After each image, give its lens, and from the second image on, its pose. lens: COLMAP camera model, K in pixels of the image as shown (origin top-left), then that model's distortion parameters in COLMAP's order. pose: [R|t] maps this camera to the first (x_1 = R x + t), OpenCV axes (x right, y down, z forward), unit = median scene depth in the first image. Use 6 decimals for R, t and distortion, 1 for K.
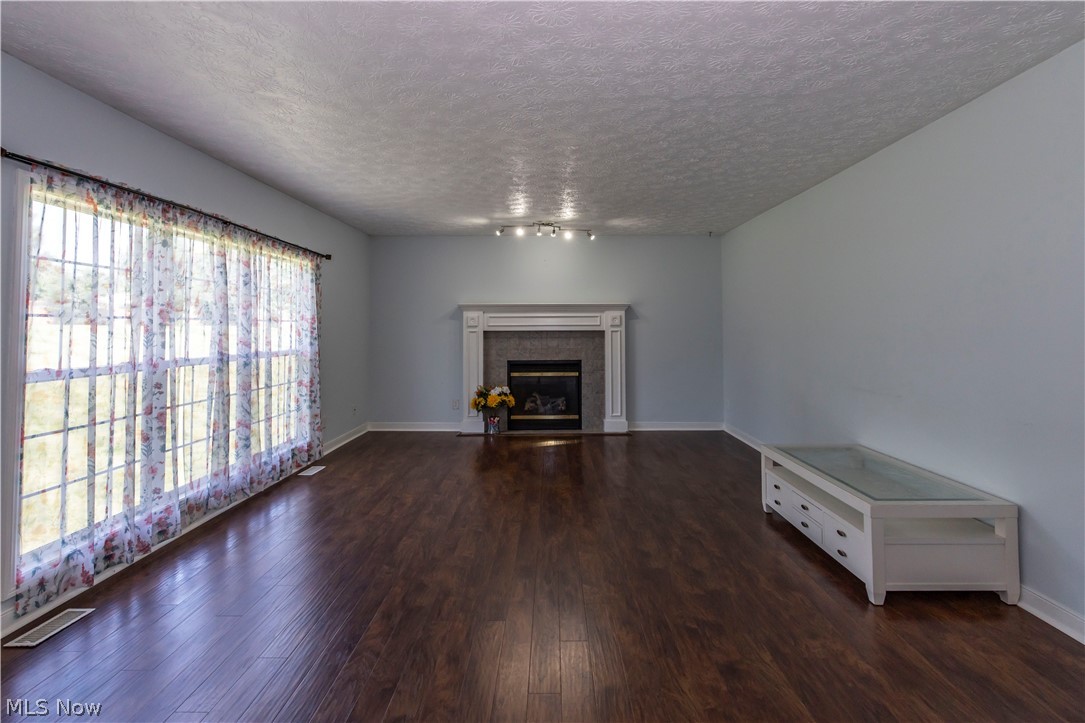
lens RADIAL K [[459.2, 0, 547.5], [0, 459.2, 302.2], [0, 0, 1]] dist [0.000051, 0.000124]
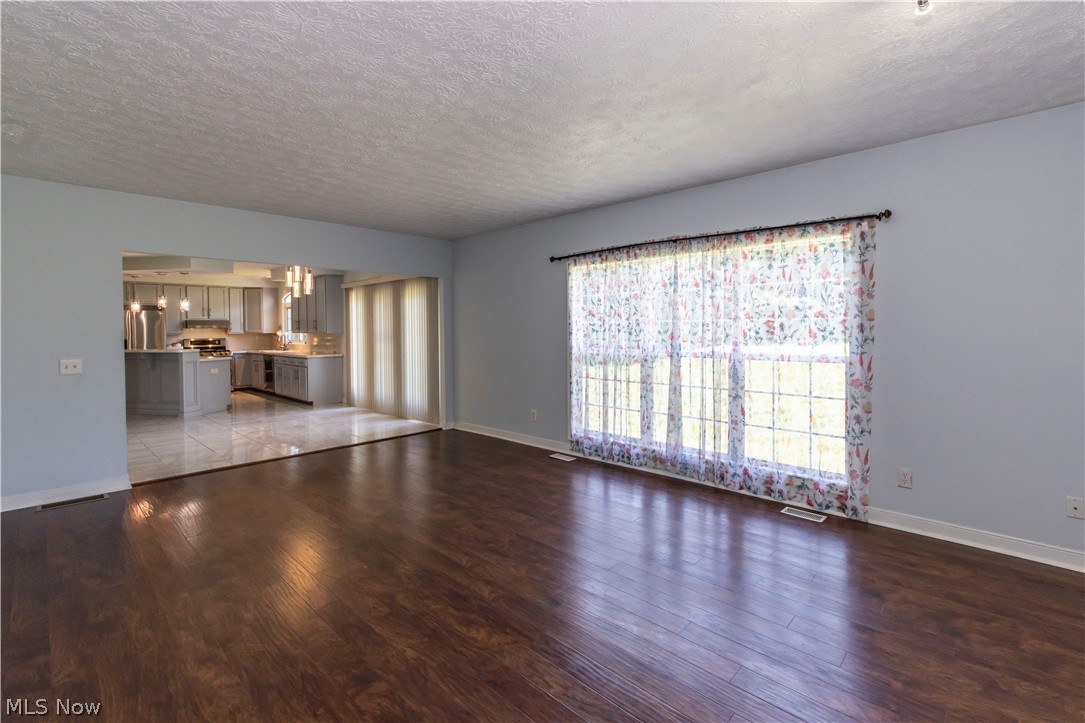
lens RADIAL K [[459.2, 0, 559.8], [0, 459.2, 332.1], [0, 0, 1]] dist [0.000051, 0.000124]
pose [[-0.649613, 0.013612, -0.760143, 0.249550], [0.049560, 0.998471, -0.024474, 0.047945], [0.758648, -0.053571, -0.649295, 0.922931]]
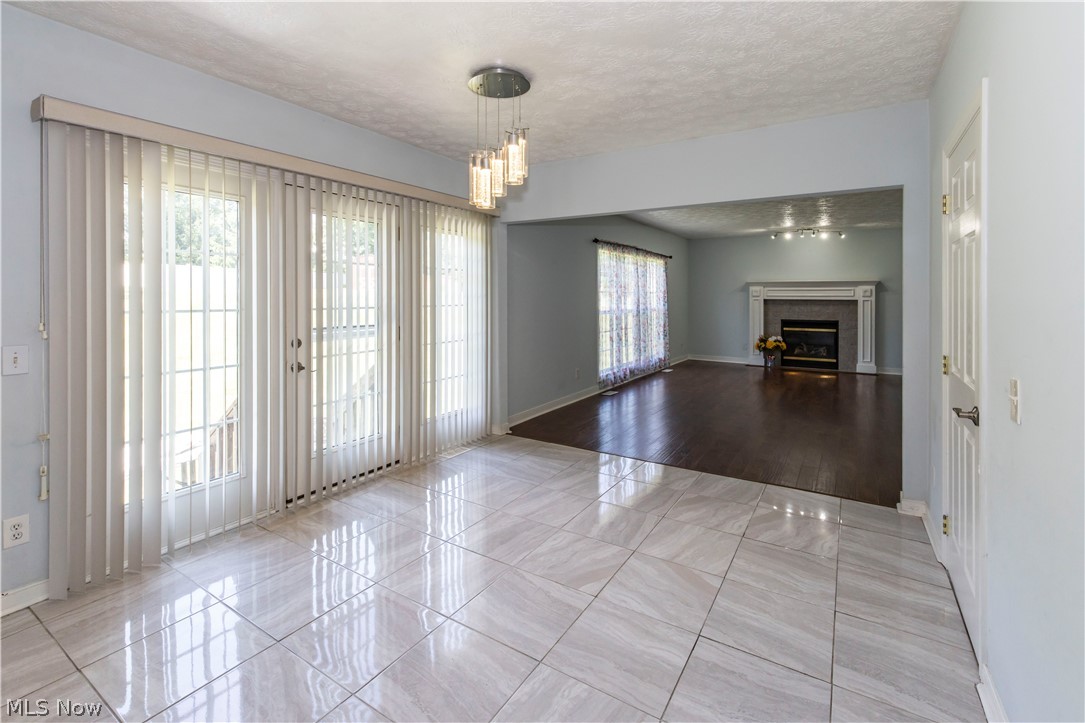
lens RADIAL K [[472.7, 0, 565.5], [0, 472.7, 297.3], [0, 0, 1]] dist [0.001377, 0.000066]
pose [[0.855434, 0.007068, -0.517863, 0.110765], [0.022049, 0.998503, 0.050051, -0.037089], [0.517442, -0.054233, 0.853998, -0.680270]]
